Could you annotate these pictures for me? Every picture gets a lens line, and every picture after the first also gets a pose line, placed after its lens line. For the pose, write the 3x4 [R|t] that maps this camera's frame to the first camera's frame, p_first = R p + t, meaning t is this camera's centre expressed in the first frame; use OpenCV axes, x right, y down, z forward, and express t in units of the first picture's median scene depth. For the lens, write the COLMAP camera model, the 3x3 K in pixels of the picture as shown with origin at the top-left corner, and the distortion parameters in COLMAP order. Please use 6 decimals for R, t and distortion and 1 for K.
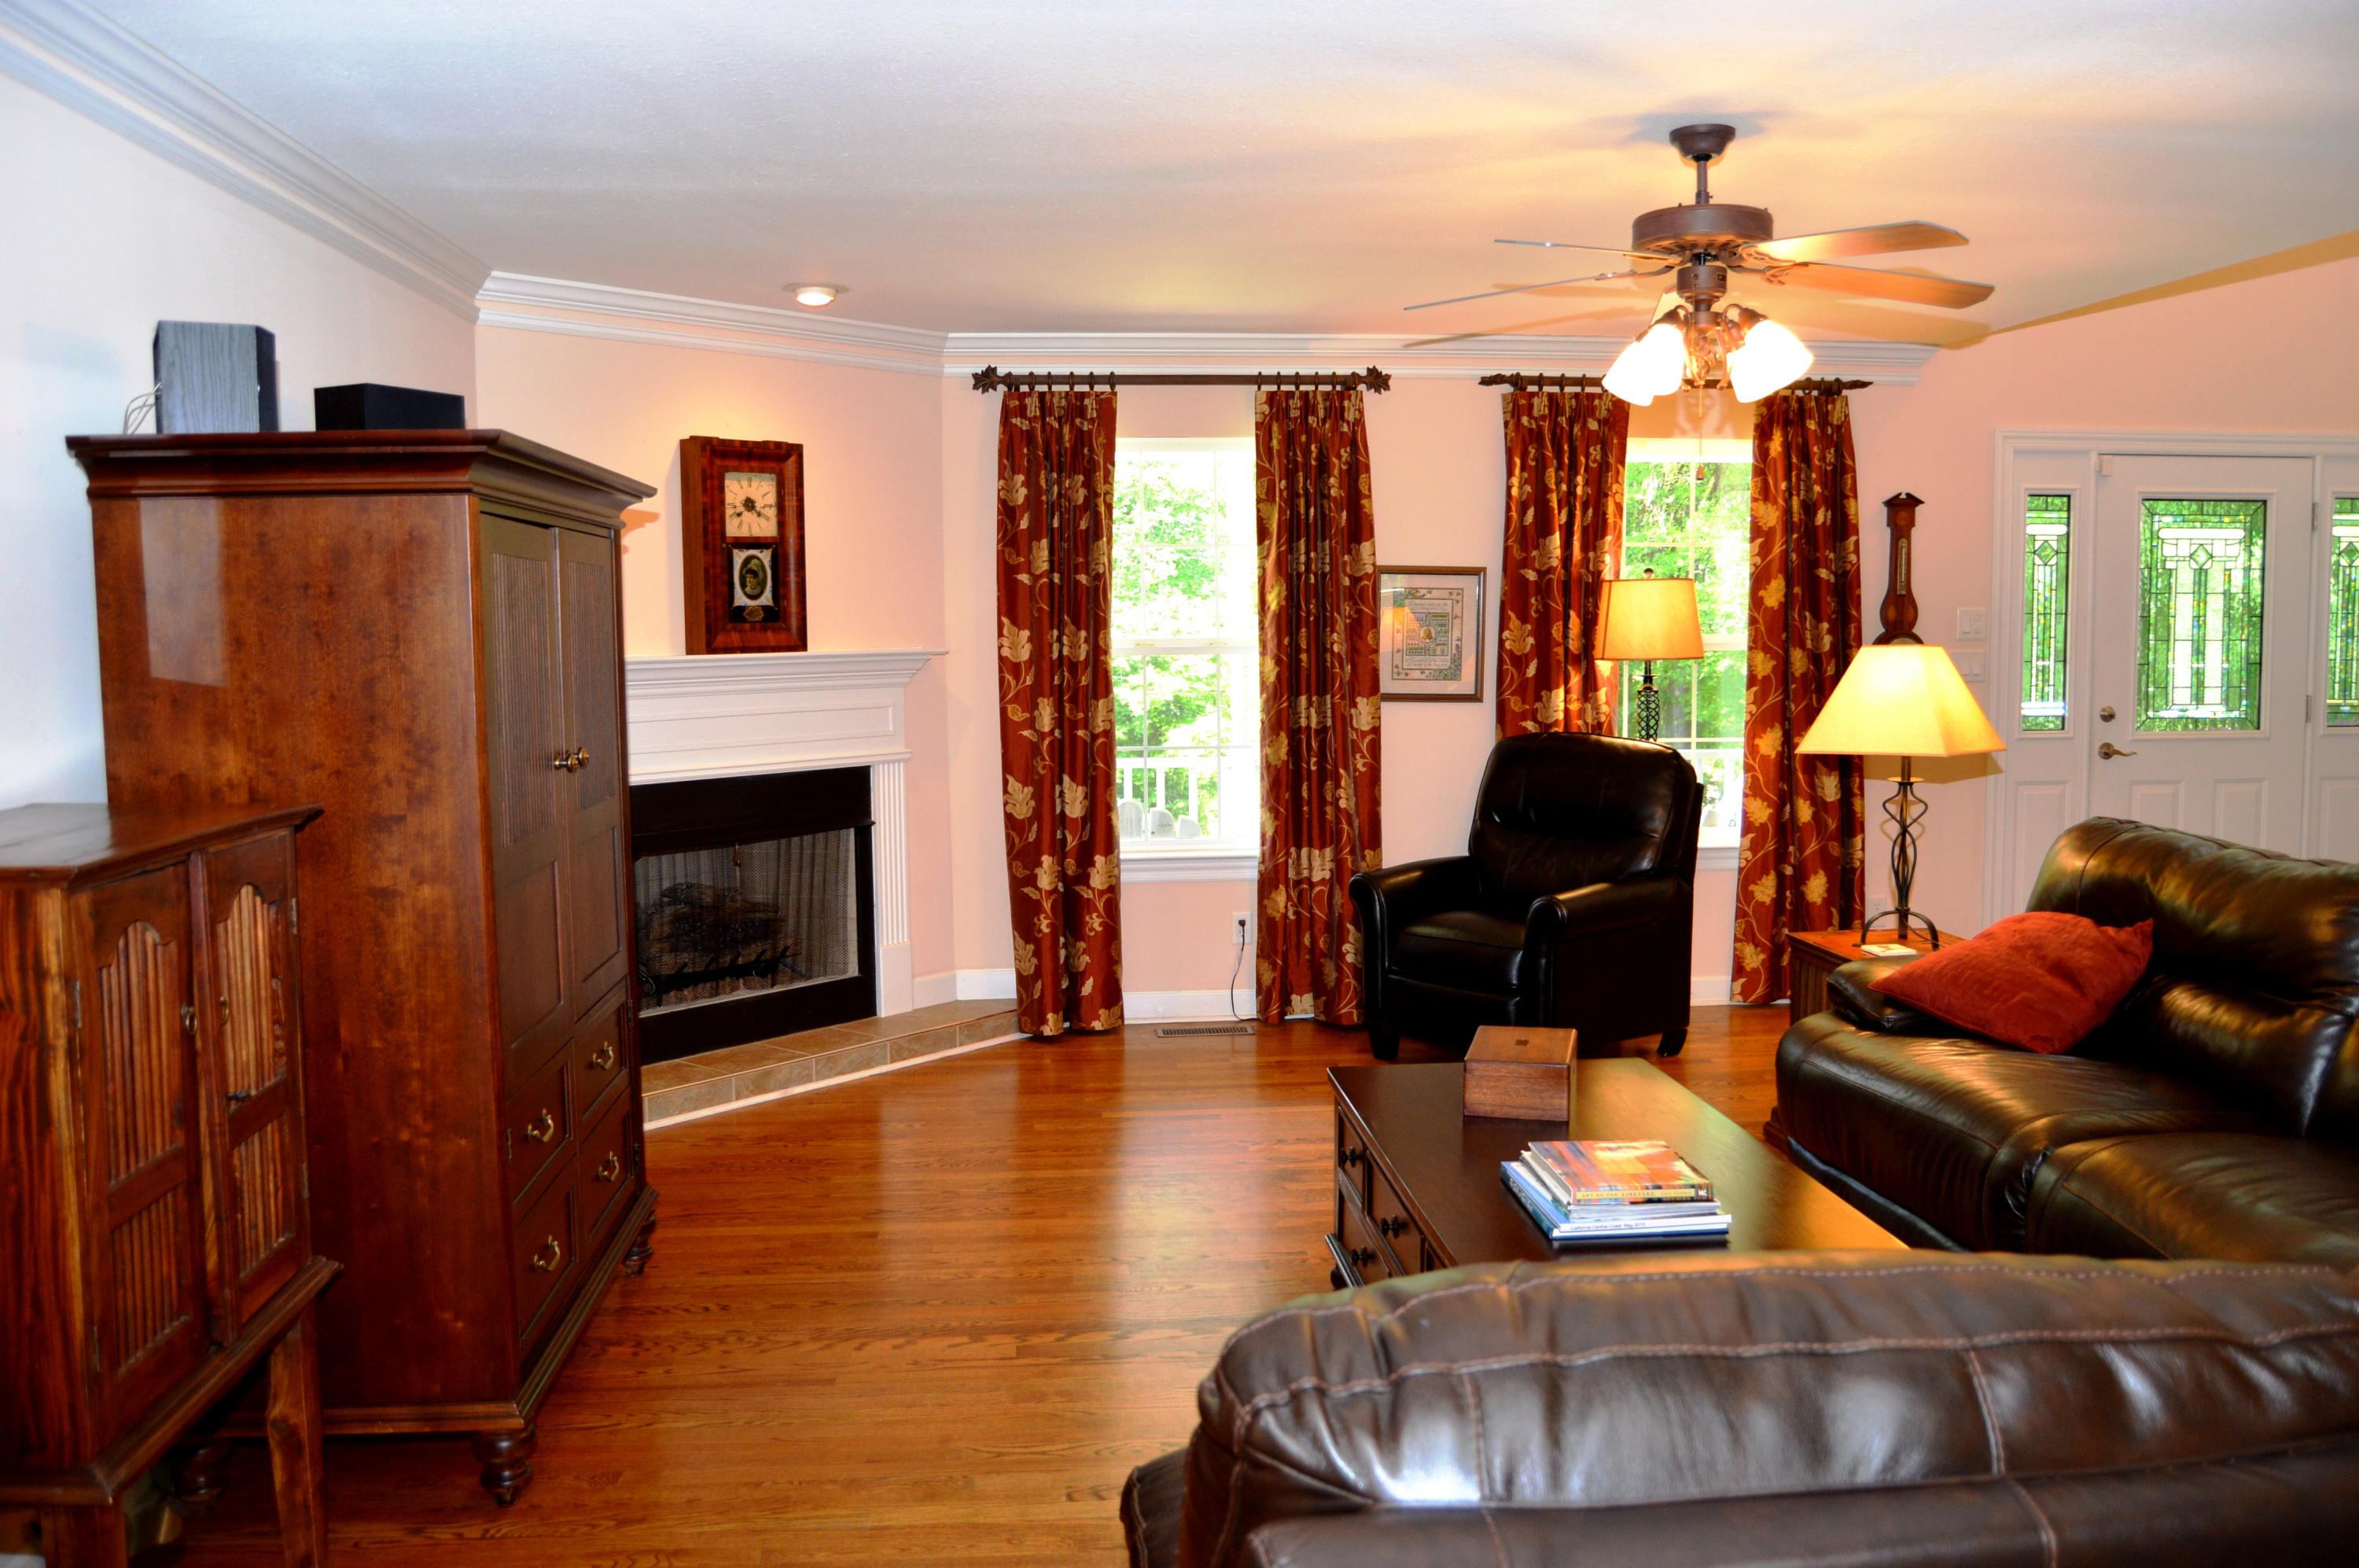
lens RADIAL K [[1891.7, 0, 1185.6], [0, 1891.7, 781.1], [0, 0, 1]] dist [-0.067029, 0.016970]
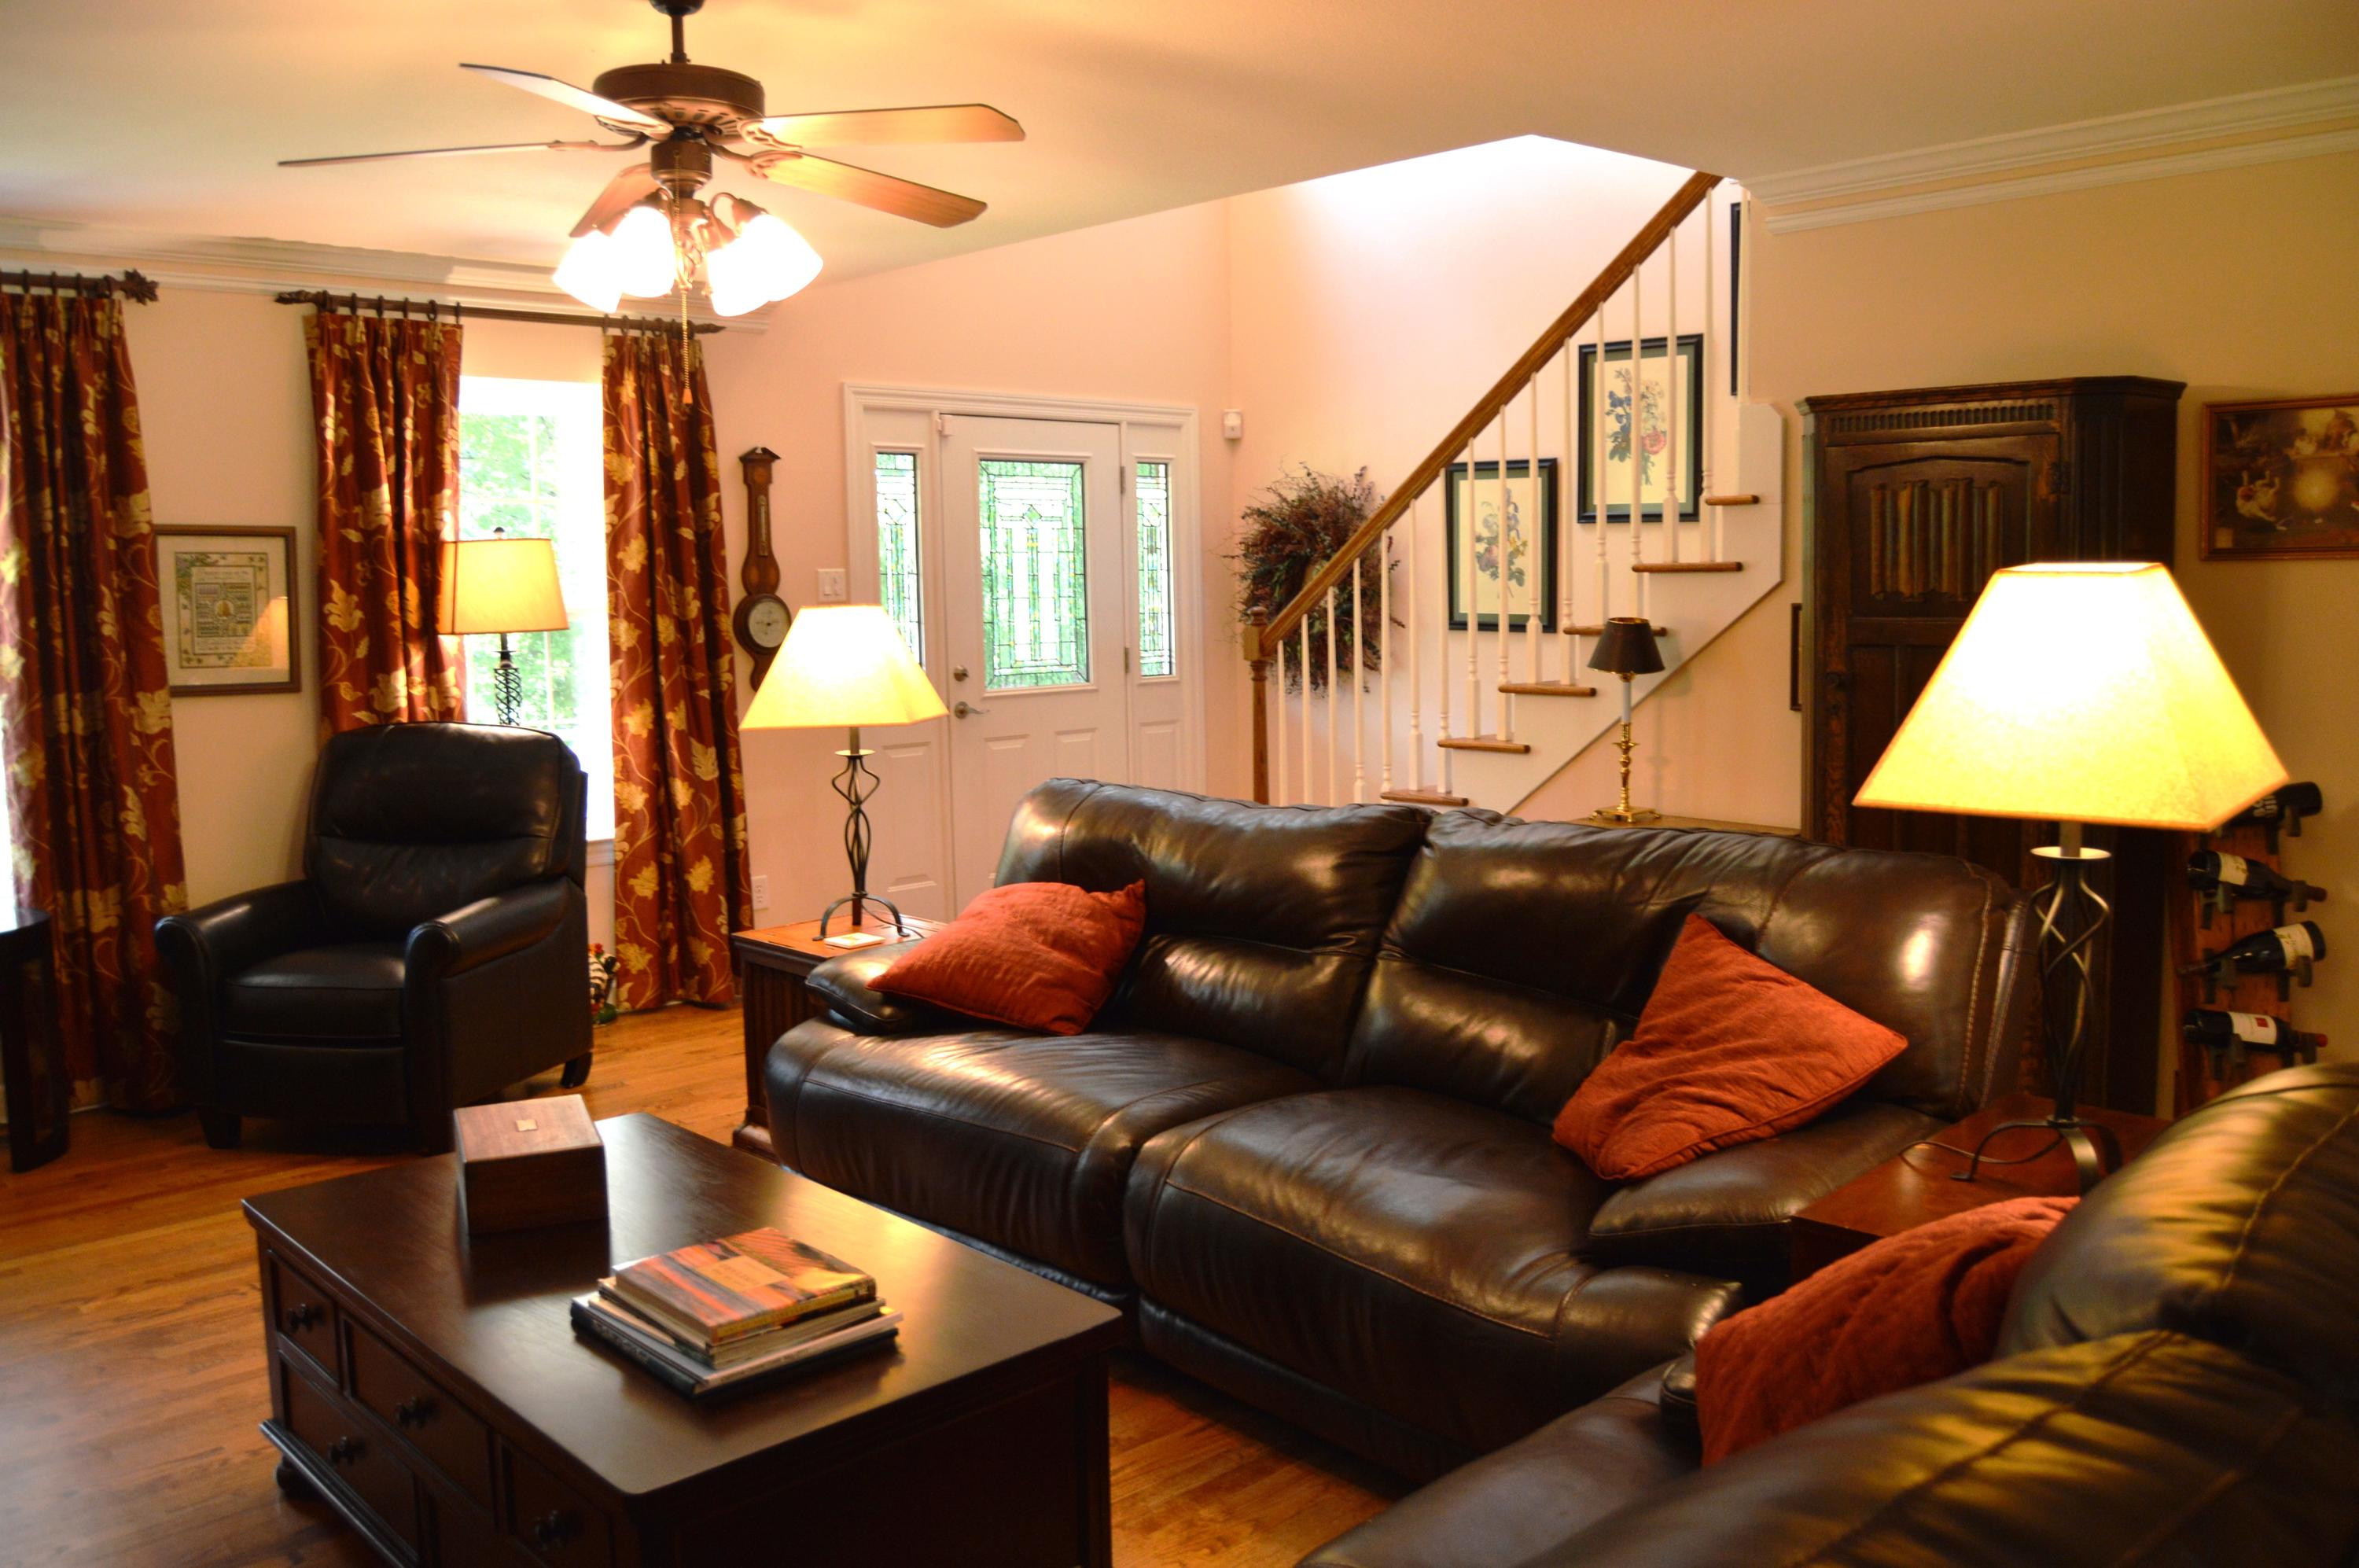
lens RADIAL K [[1891.7, 0, 1170.1], [0, 1891.7, 774.4], [0, 0, 1]] dist [-0.067029, 0.016970]
pose [[0.791328, -0.070668, 0.607295, -0.040006], [0.064761, 0.997398, 0.031677, -0.007069], [-0.607953, 0.014262, 0.793845, 0.129681]]
